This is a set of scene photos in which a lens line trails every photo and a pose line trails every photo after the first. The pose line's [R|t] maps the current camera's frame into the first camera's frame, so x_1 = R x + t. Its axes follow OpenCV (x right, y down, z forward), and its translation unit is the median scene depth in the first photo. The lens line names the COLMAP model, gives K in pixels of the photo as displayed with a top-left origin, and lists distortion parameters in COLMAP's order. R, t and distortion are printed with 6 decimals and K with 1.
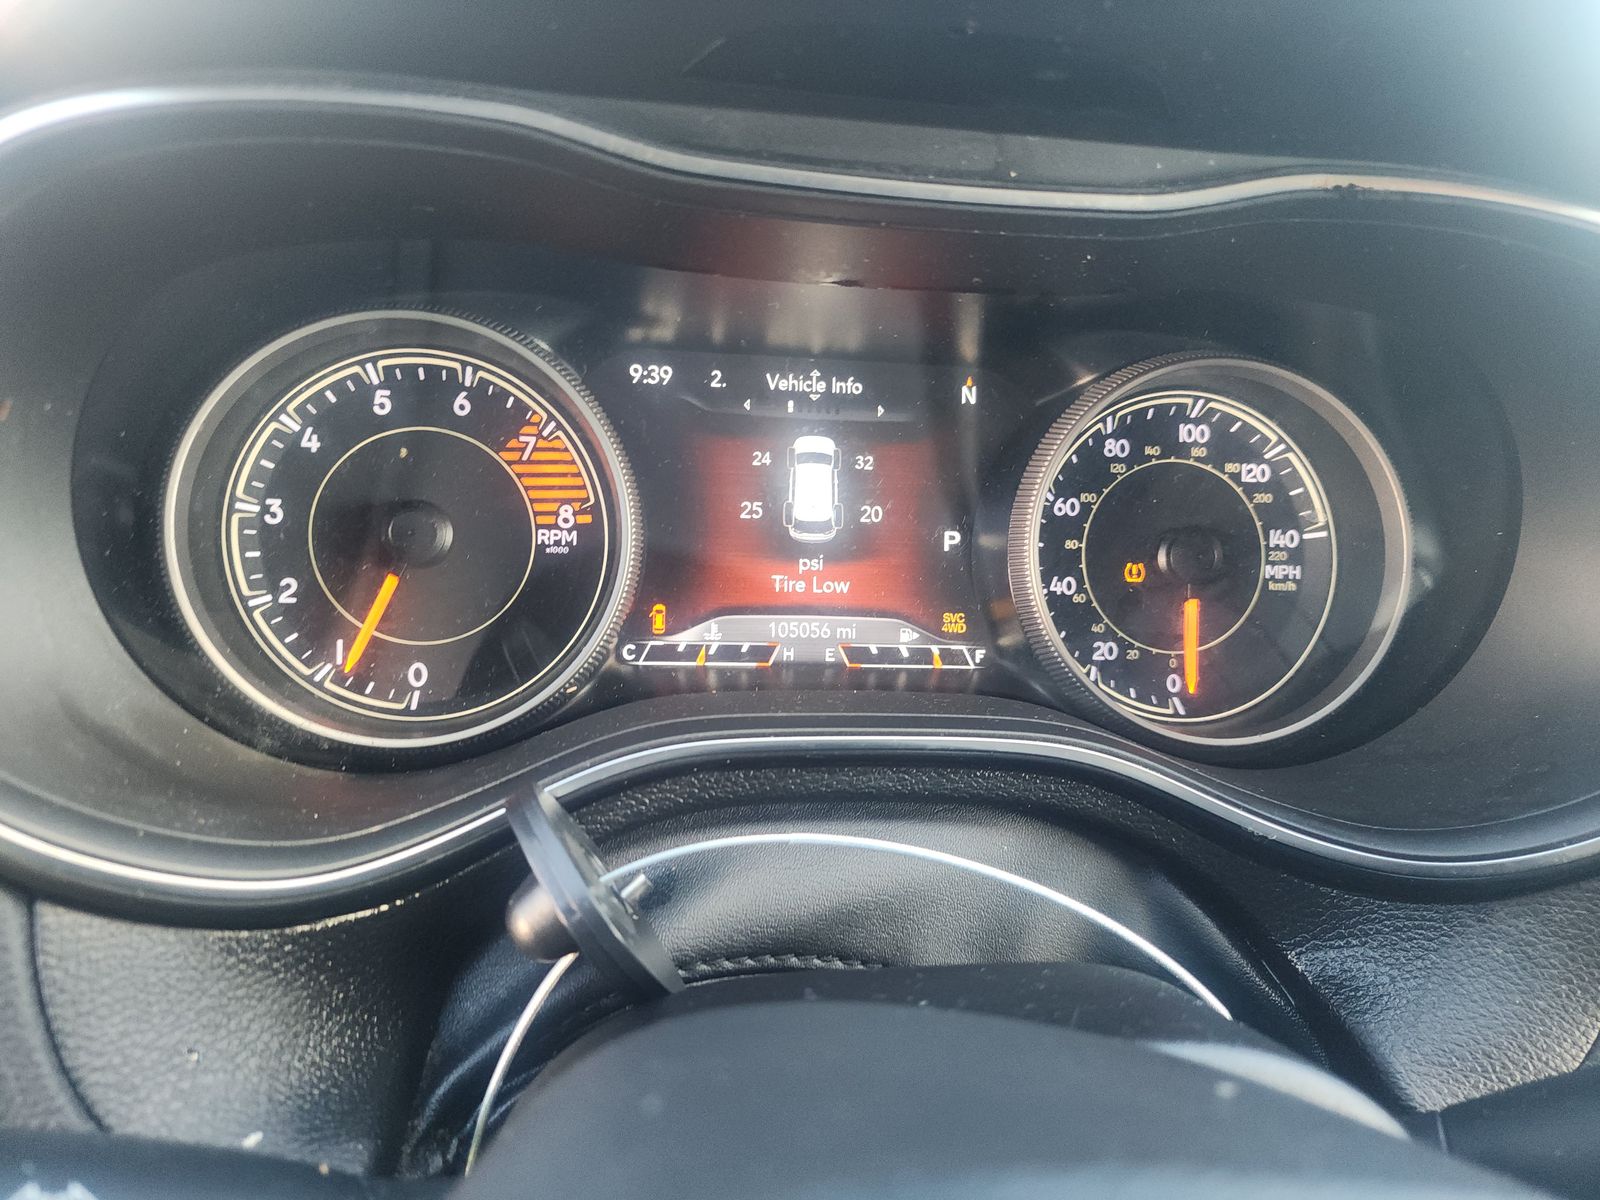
lens RADIAL K [[985.5, 0, 800.0], [0, 985.5, 594.3], [0, 0, 1]] dist [-0.001000, -0.003110]
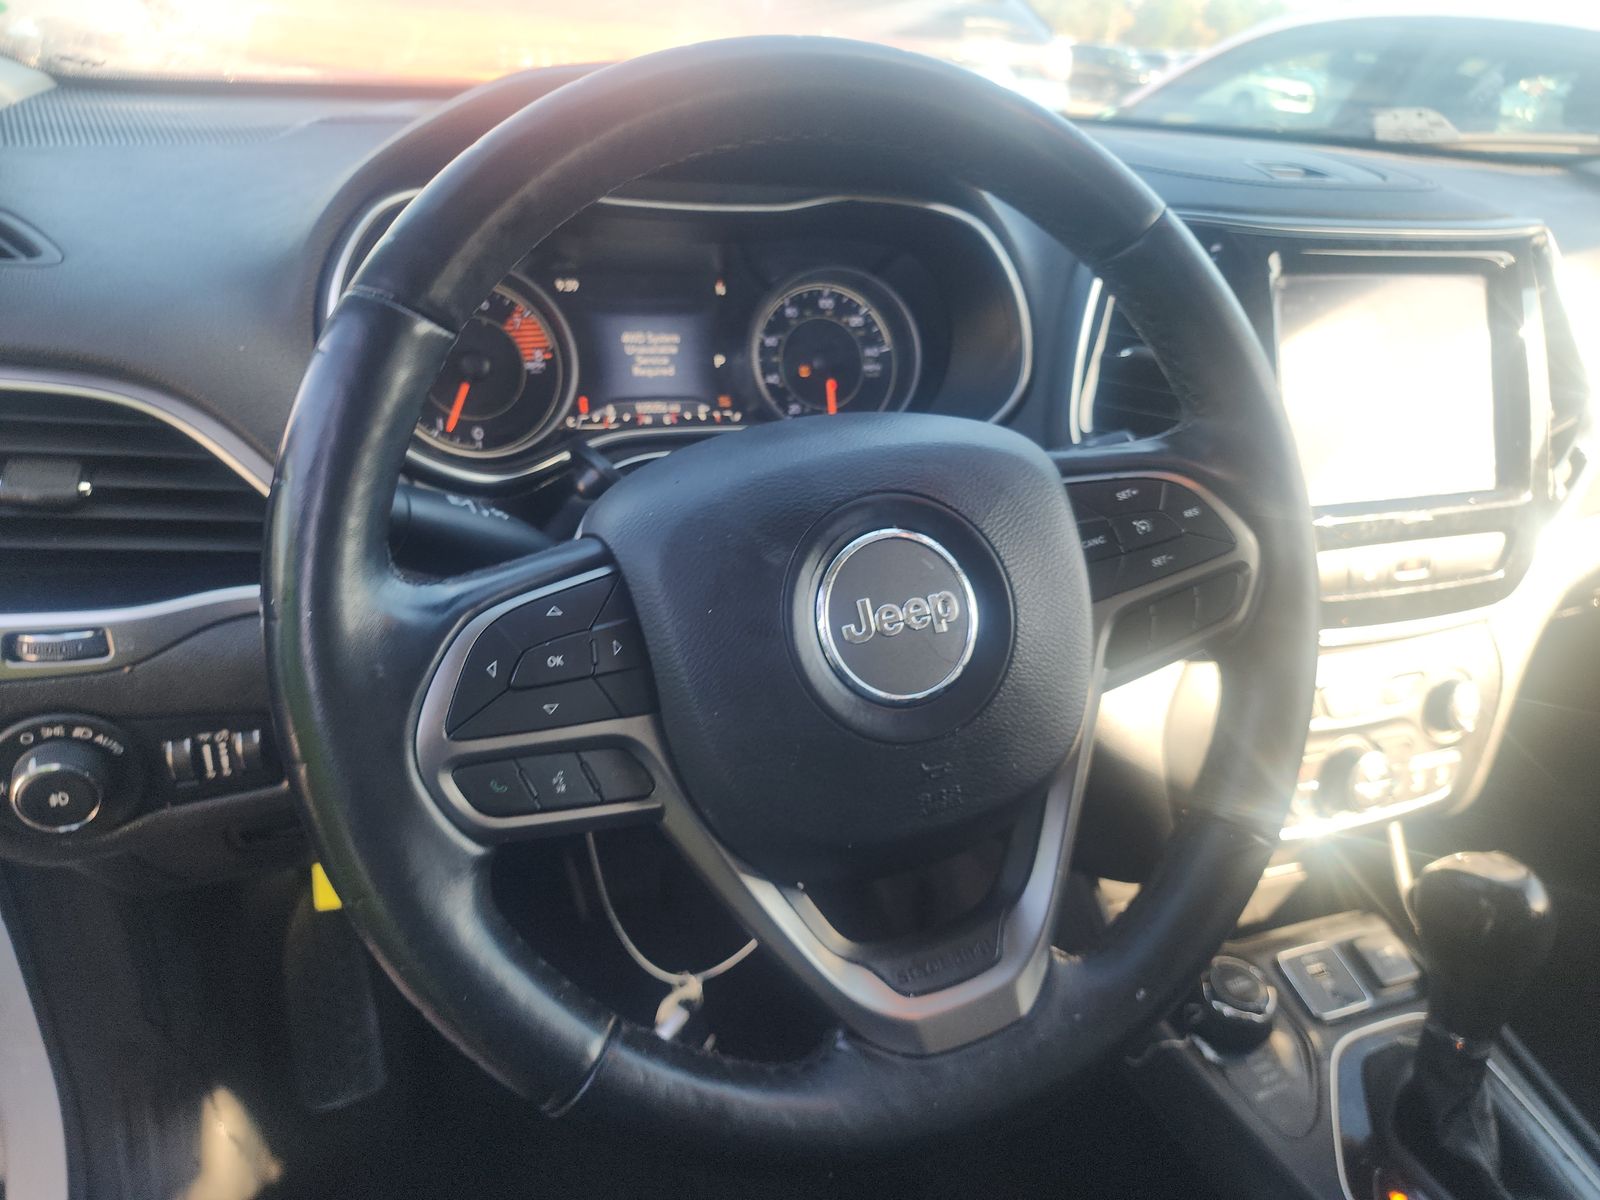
lens RADIAL K [[985.5, 0, 791.2], [0, 985.5, 607.5], [0, 0, 1]] dist [-0.001000, -0.003110]
pose [[0.973386, -0.108526, 0.201844, -0.179288], [0.089474, 0.990829, 0.101257, 0.269504], [-0.210982, -0.080502, 0.974169, -1.130652]]
